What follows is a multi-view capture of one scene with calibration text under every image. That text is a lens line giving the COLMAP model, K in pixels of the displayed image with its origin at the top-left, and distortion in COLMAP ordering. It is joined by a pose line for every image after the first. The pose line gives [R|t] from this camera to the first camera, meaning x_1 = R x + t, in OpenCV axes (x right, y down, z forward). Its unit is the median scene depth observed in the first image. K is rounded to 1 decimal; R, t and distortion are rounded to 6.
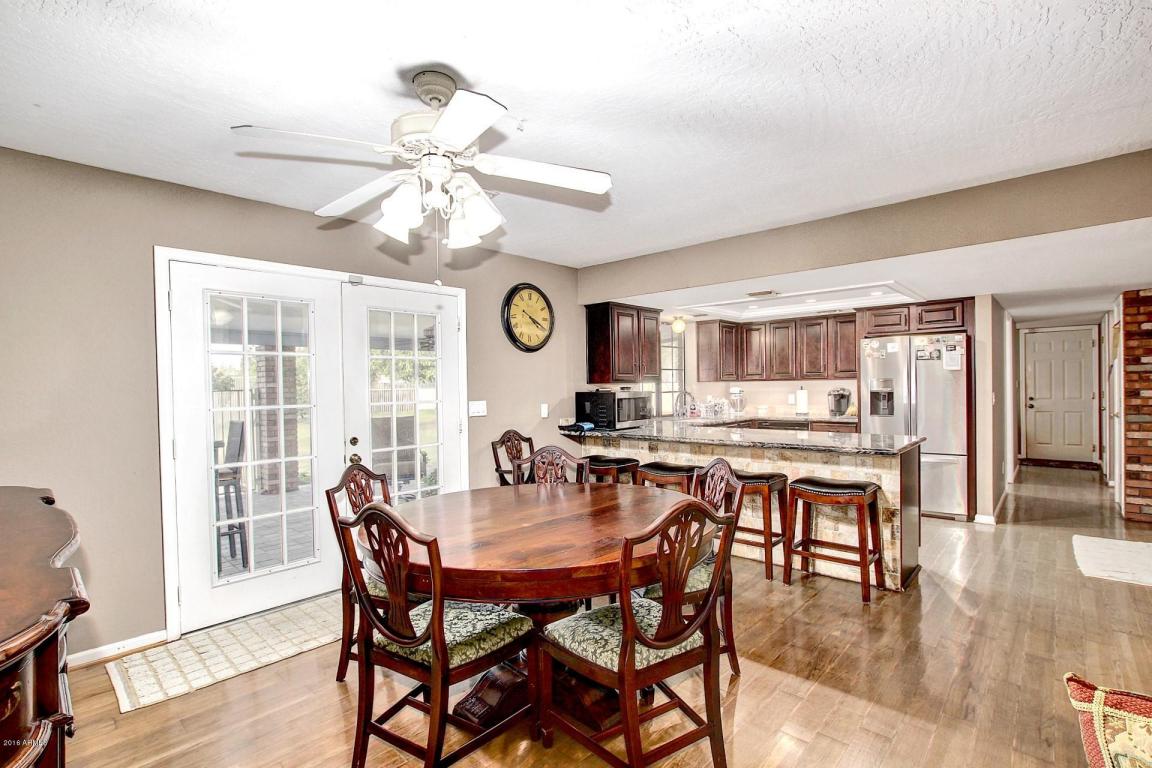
lens RADIAL K [[538.8, 0, 585.0], [0, 538.8, 389.9], [0, 0, 1]] dist [-0.019512, -0.002086]
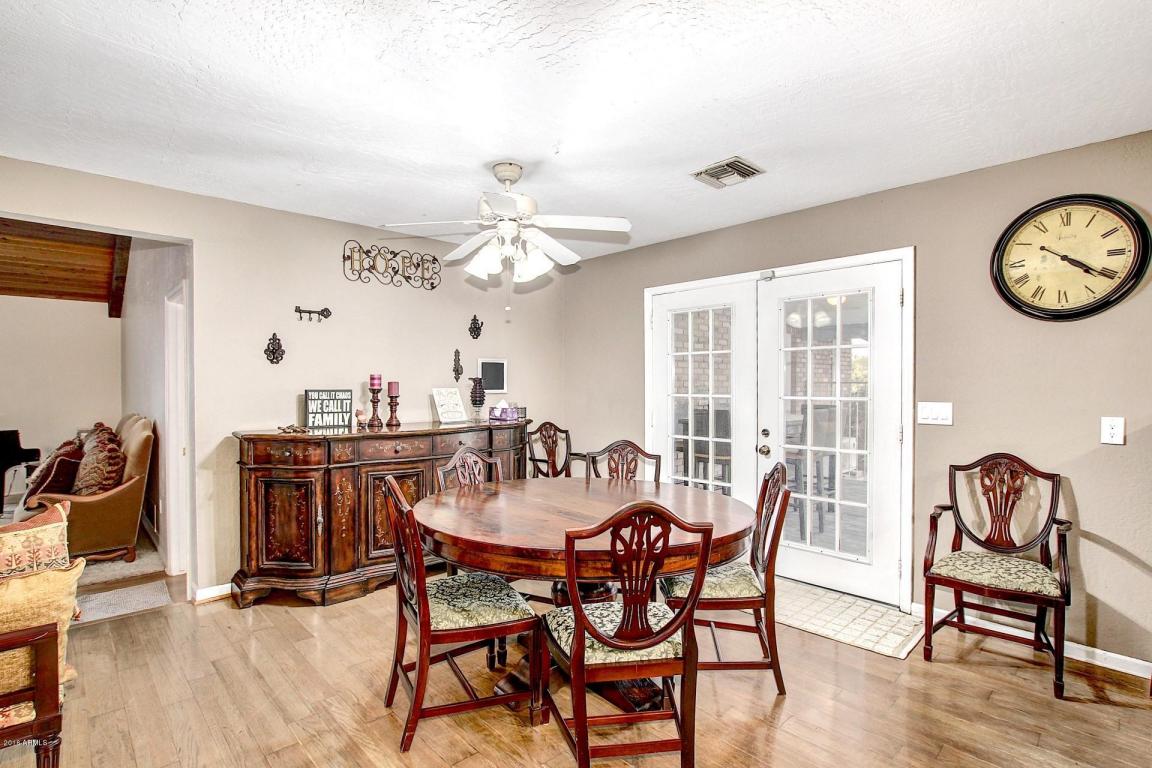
lens RADIAL K [[538.8, 0, 561.1], [0, 538.8, 392.4], [0, 0, 1]] dist [-0.019512, -0.002086]
pose [[-0.074979, 0.033532, -0.996621, 0.454760], [-0.005480, 0.999406, 0.034038, -0.011574], [0.997170, 0.008013, -0.074751, 0.500747]]
